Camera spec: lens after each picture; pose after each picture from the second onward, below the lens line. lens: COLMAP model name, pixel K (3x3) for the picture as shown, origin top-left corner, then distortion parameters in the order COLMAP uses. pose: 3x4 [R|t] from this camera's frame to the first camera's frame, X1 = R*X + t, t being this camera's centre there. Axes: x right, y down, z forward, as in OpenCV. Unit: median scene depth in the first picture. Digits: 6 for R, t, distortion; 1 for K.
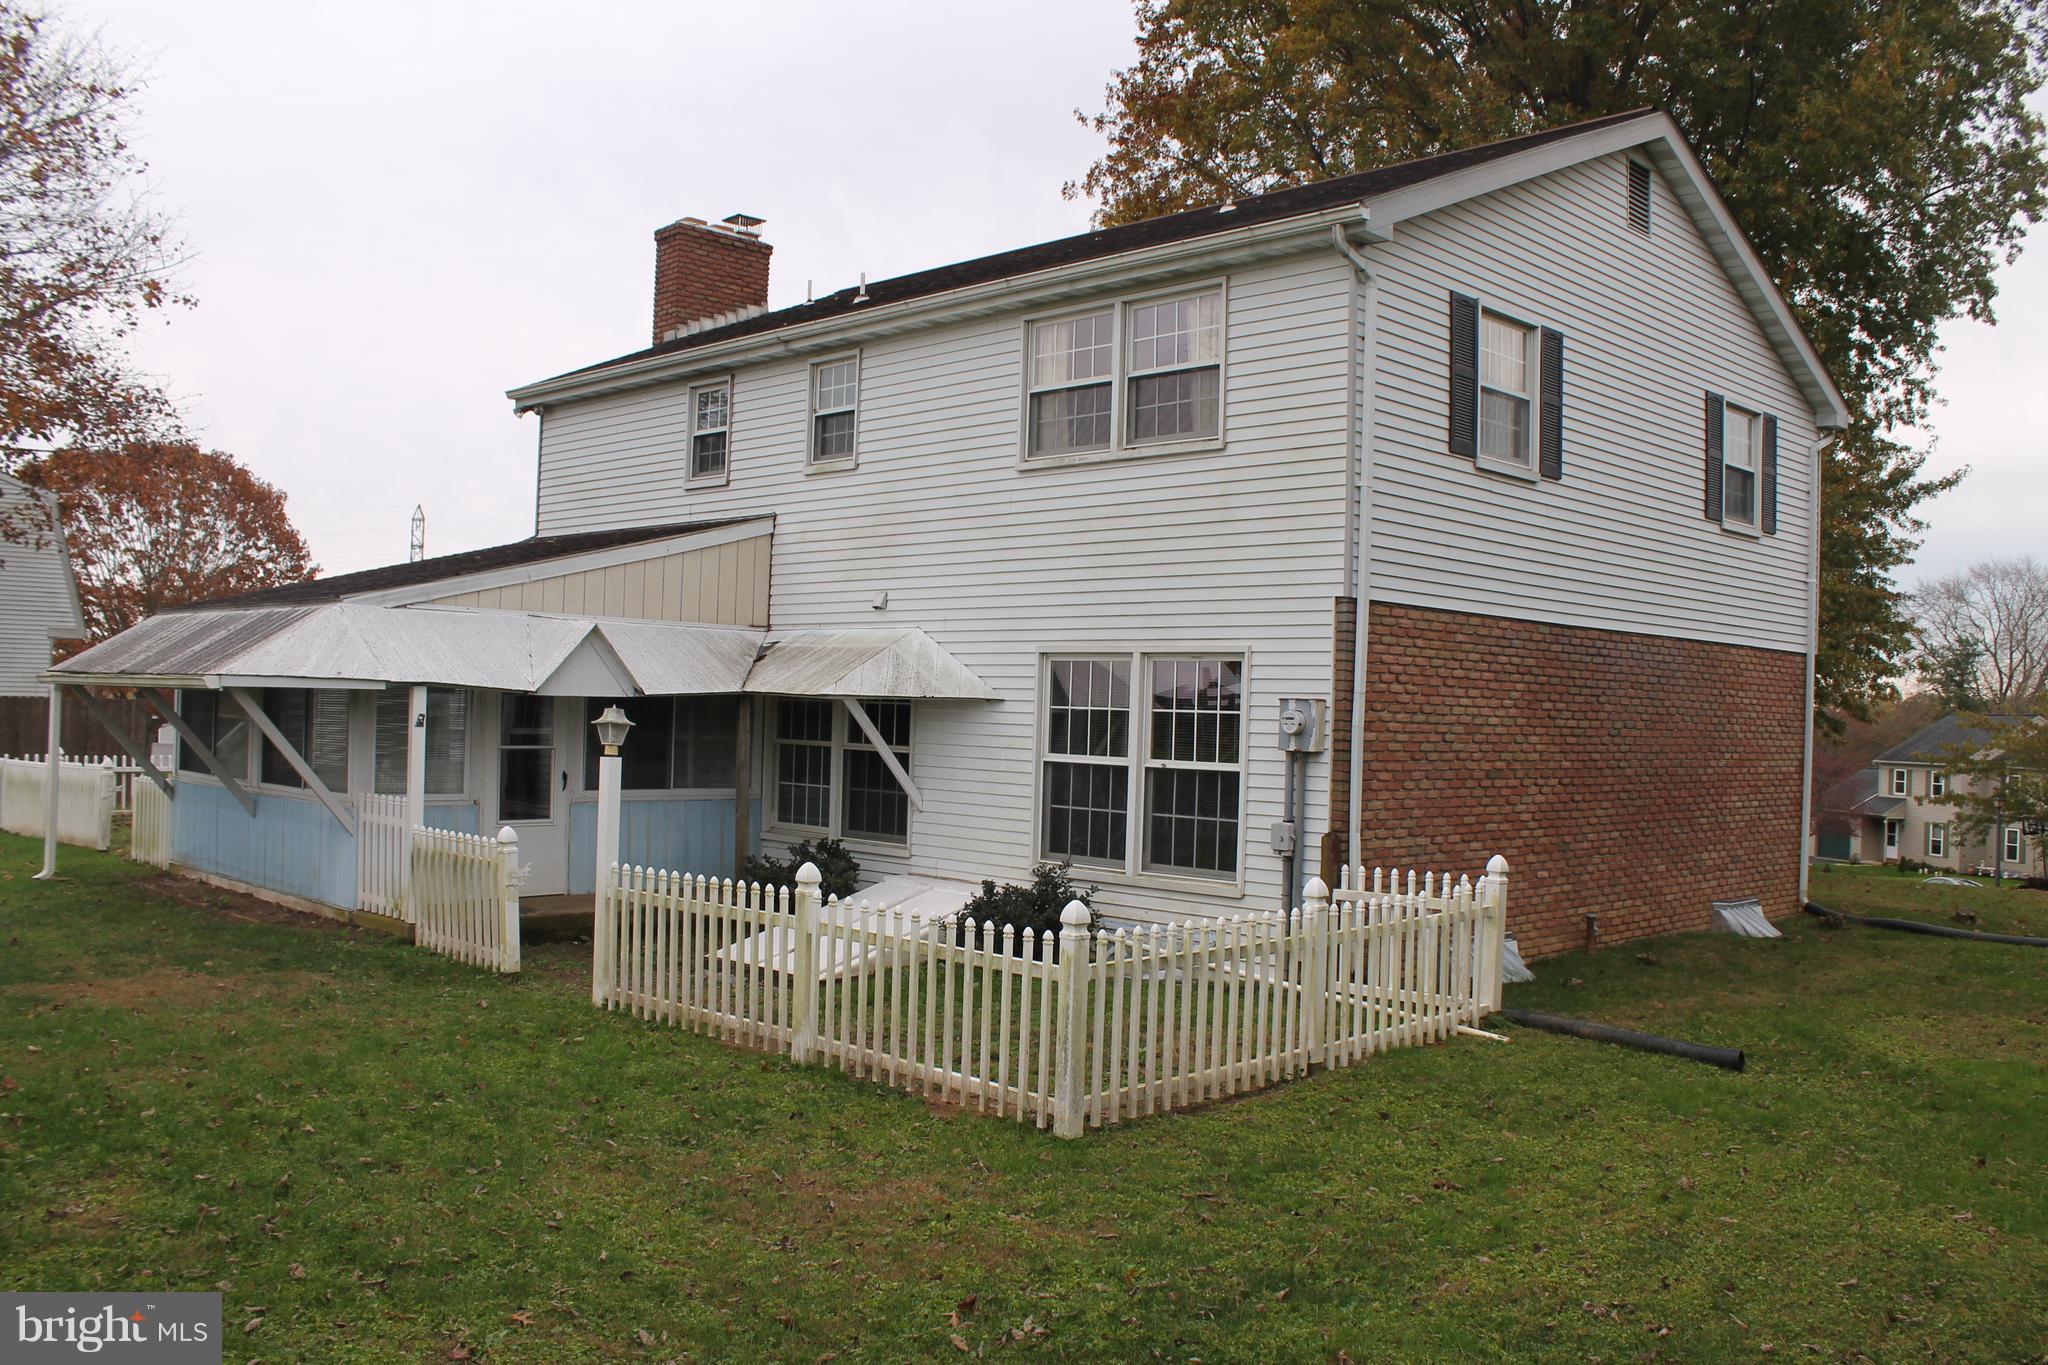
lens RADIAL K [[1736.7, 0, 1024.0], [0, 1736.7, 682.5], [0, 0, 1]] dist [-0.164540, 0.146807]
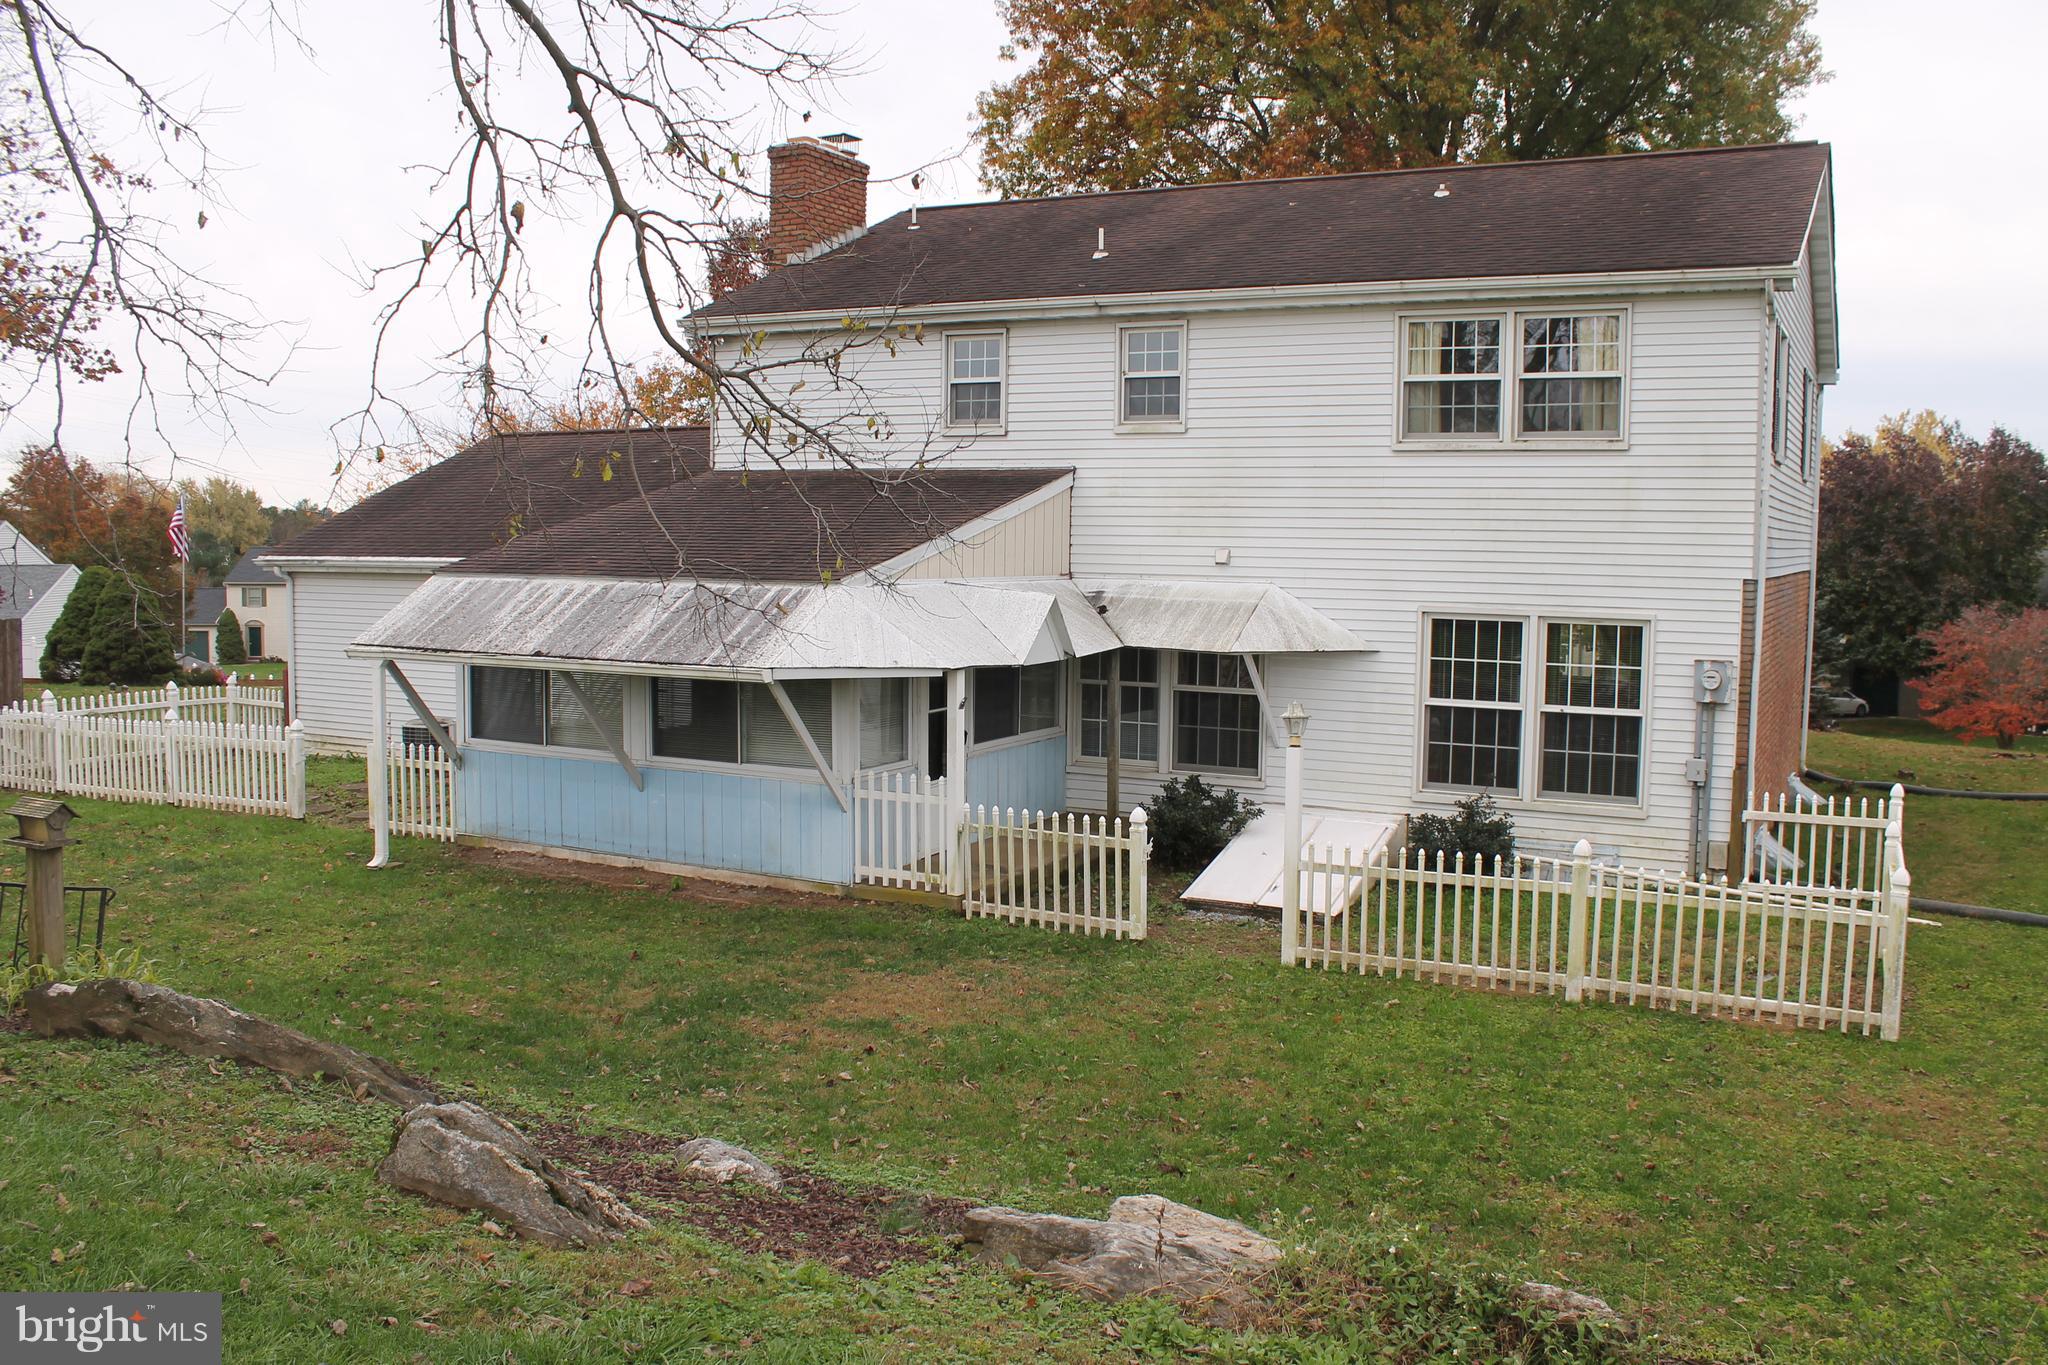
lens RADIAL K [[1736.7, 0, 1024.0], [0, 1736.7, 682.5], [0, 0, 1]] dist [-0.164540, 0.146807]
pose [[0.952933, -0.041898, 0.300273, -0.628303], [0.009651, 0.994095, 0.108081, -0.103025], [-0.303028, -0.100096, 0.947710, -0.011224]]
